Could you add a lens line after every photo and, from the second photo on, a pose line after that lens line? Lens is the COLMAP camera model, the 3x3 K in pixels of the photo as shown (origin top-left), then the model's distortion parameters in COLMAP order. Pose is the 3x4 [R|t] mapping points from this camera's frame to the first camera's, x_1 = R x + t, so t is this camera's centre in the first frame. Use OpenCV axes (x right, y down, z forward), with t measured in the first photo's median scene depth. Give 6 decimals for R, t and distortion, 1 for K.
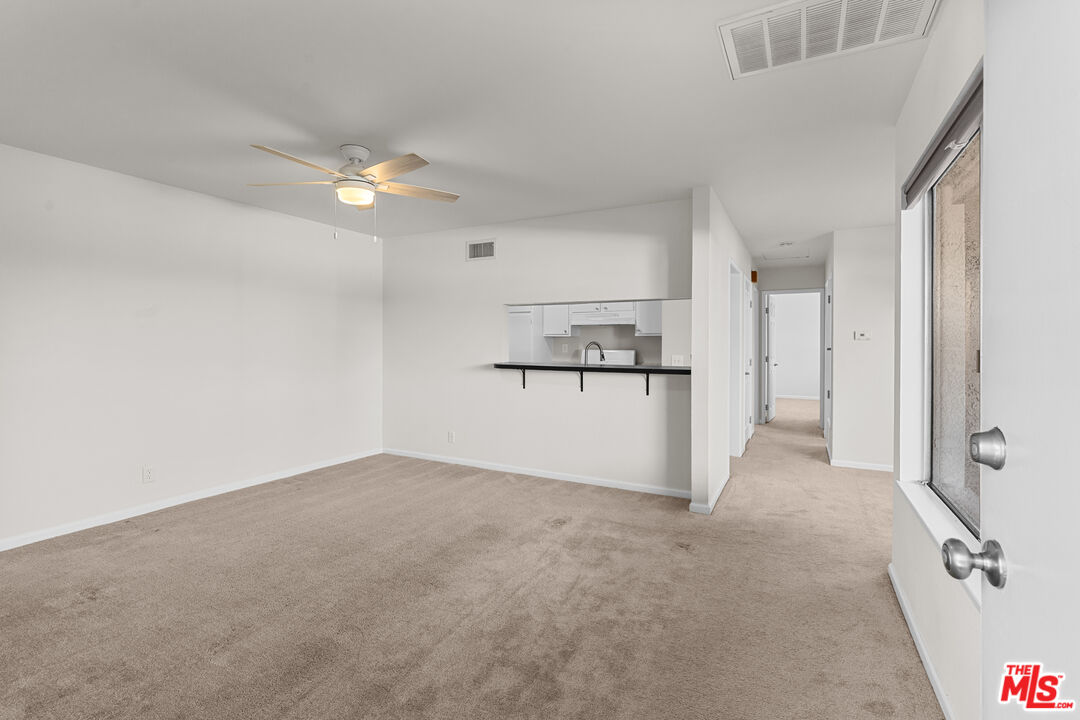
lens RADIAL K [[496.8, 0, 544.0], [0, 496.8, 351.8], [0, 0, 1]] dist [-0.005403, 0.000793]
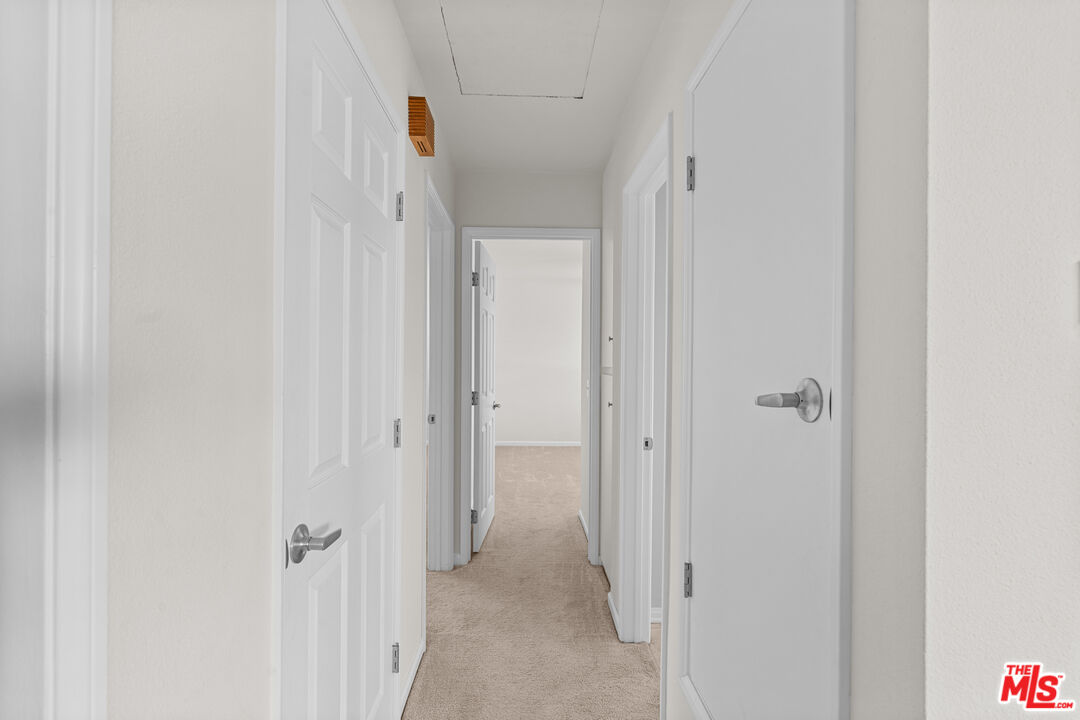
lens RADIAL K [[496.8, 0, 540.8], [0, 496.8, 359.8], [0, 0, 1]] dist [-0.005403, 0.000793]
pose [[0.869600, 0.008878, 0.493677, 0.296749], [-0.004056, 0.999933, -0.010838, -0.012667], [-0.493741, 0.007422, 0.869578, 0.621859]]
